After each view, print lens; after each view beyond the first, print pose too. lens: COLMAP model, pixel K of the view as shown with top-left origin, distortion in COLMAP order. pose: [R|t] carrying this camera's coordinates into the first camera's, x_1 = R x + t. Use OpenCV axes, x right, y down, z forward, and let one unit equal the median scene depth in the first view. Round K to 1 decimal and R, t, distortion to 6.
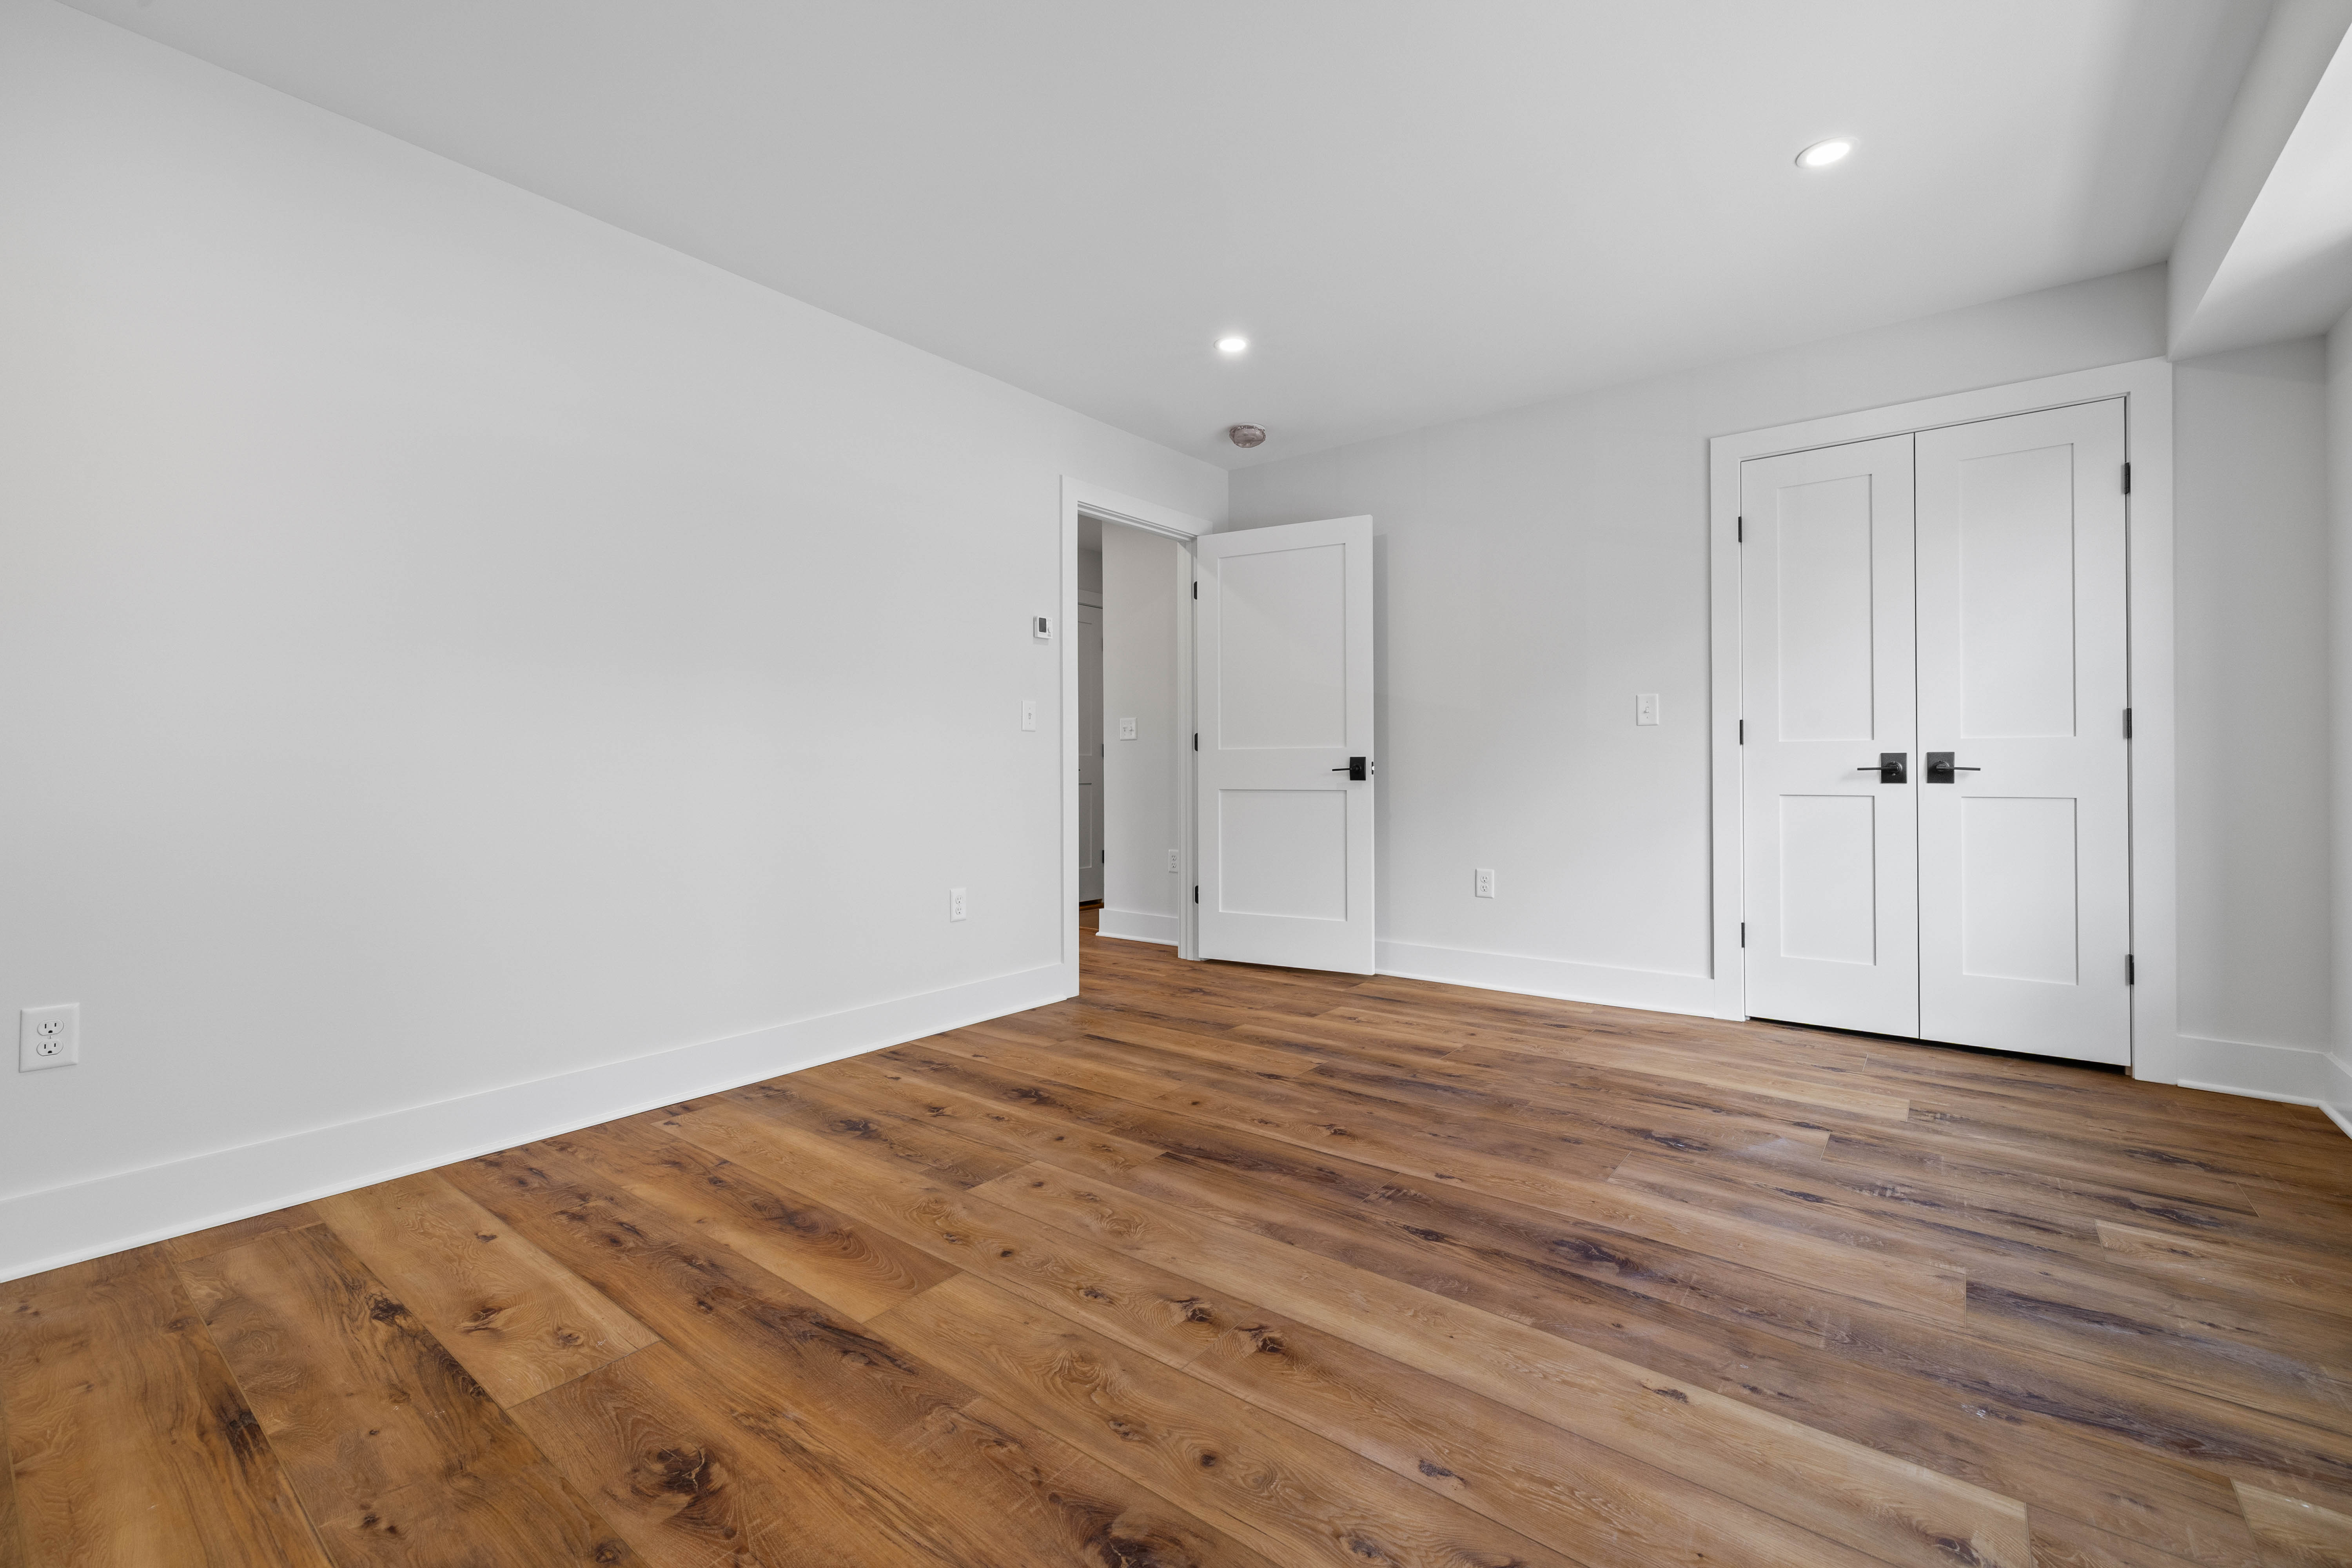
lens RADIAL K [[998.4, 0, 1174.9], [0, 998.4, 775.0], [0, 0, 1]] dist [-0.001497, 0.000602]
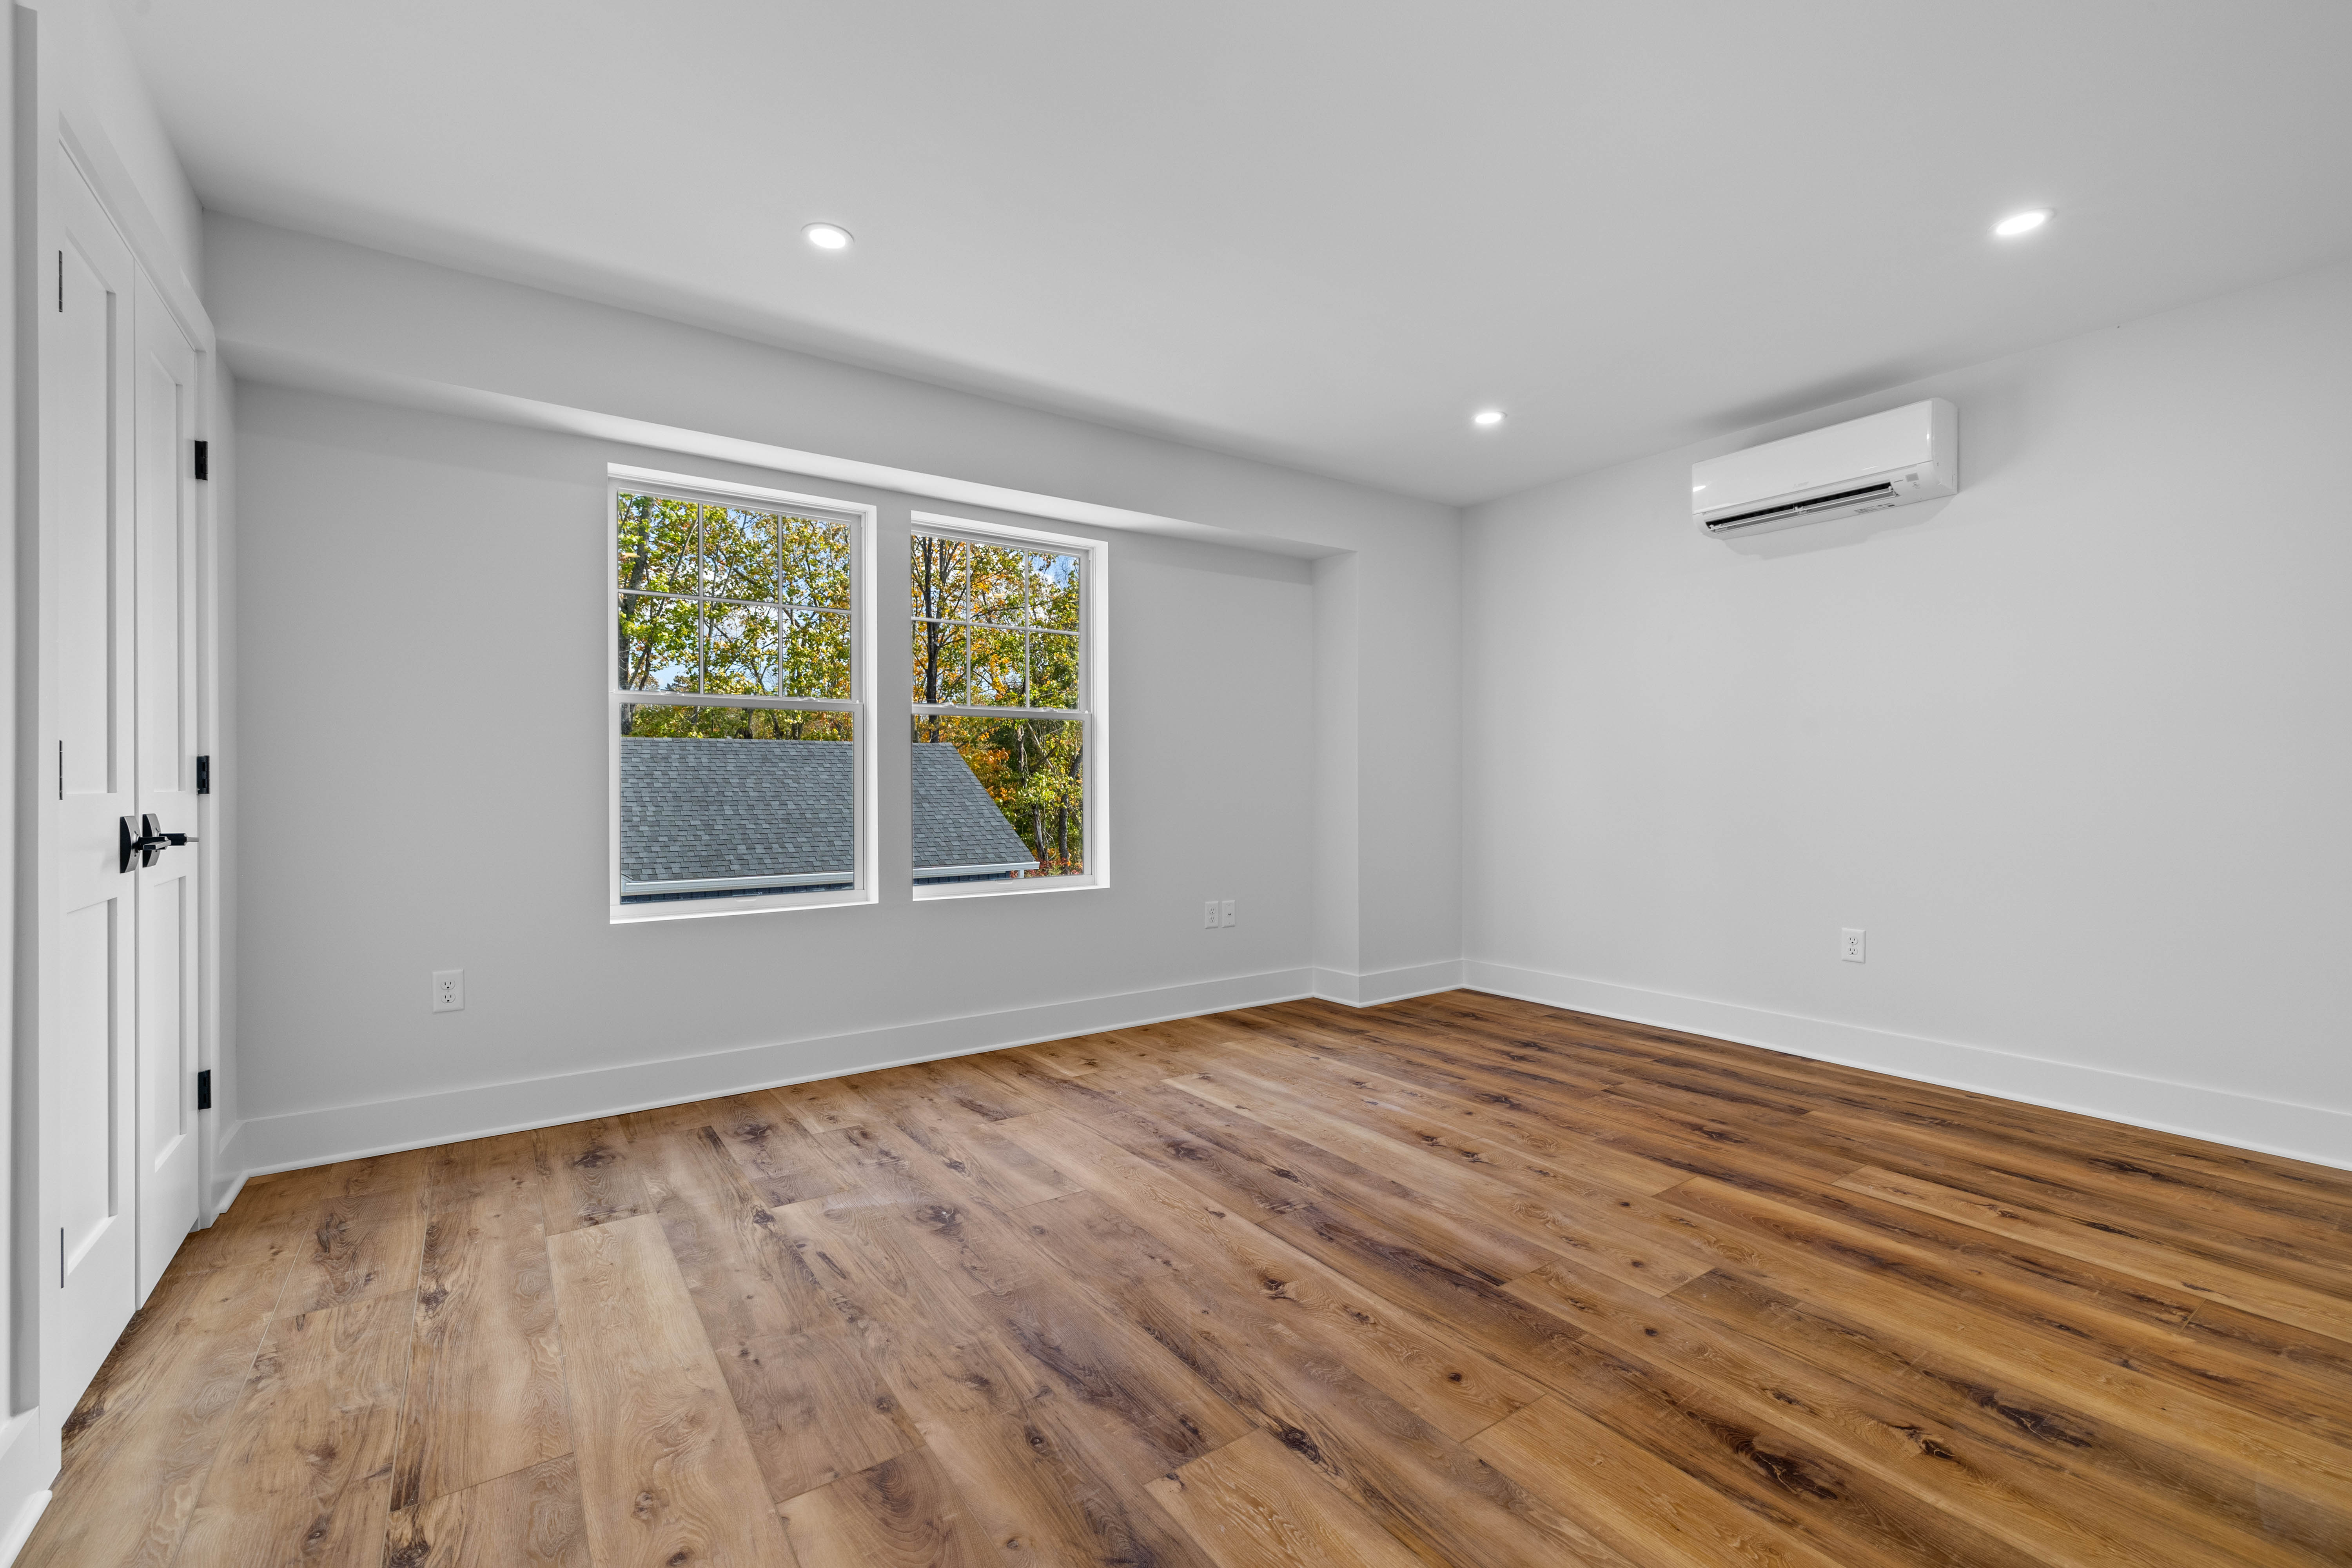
lens RADIAL K [[998.4, 0, 1179.2], [0, 998.4, 778.9], [0, 0, 1]] dist [-0.001497, 0.000602]
pose [[-0.958070, 0.007356, 0.286439, 0.005837], [0.008089, 0.999966, 0.001374, -0.057543], [-0.286419, 0.003633, -0.958097, 2.066636]]
